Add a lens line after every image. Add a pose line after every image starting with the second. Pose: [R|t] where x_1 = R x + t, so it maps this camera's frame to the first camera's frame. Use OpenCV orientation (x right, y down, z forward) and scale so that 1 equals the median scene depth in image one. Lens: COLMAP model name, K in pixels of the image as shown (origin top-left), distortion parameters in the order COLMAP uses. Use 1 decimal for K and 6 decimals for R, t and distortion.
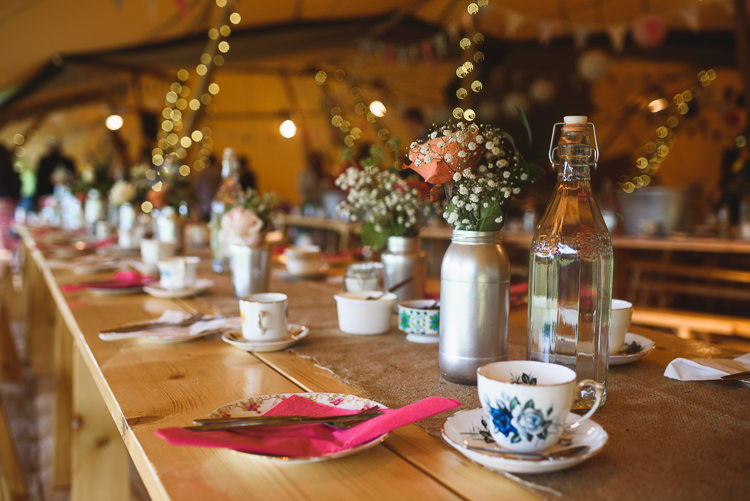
lens RADIAL K [[786.8, 0, 375.0], [0, 786.8, 250.5], [0, 0, 1]] dist [-0.093389, 0.154116]
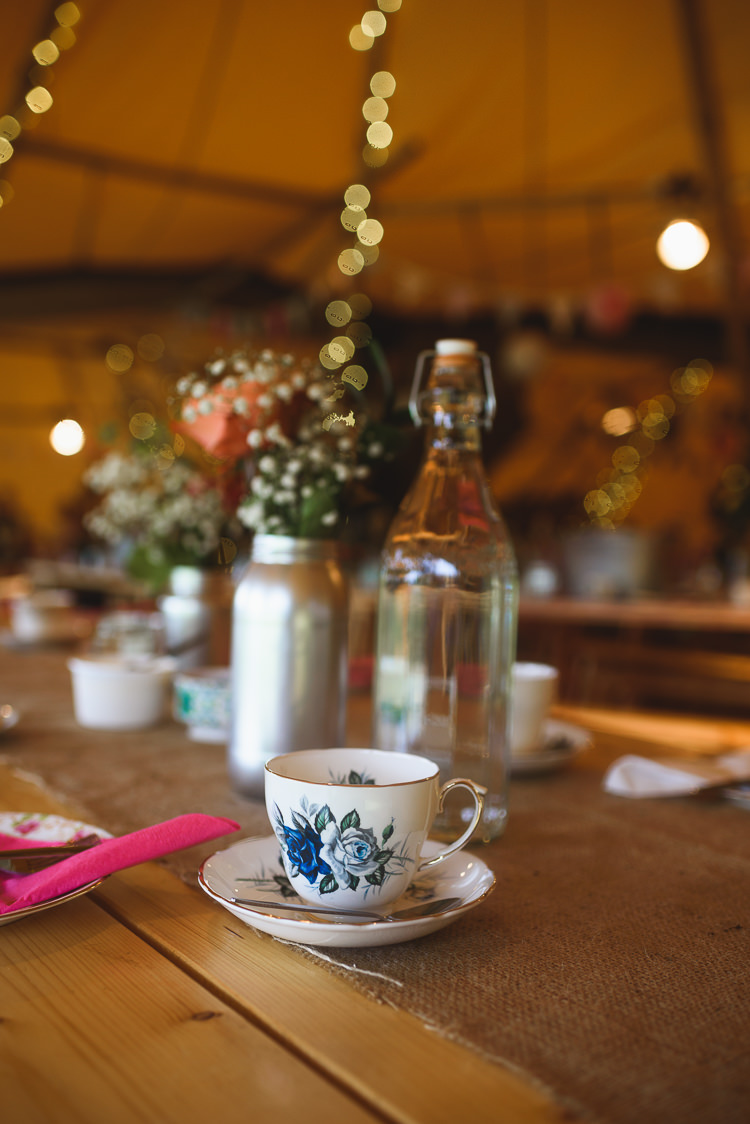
lens RADIAL K [[1179.2, 0, 375.0], [0, 1179.2, 562.0], [0, 0, 1]] dist [-0.093389, 0.154116]
pose [[0.990225, 0.021208, 0.137860, 0.076836], [-0.012372, 0.997832, -0.064638, 0.054852], [-0.138932, 0.062300, 0.988340, 0.136815]]
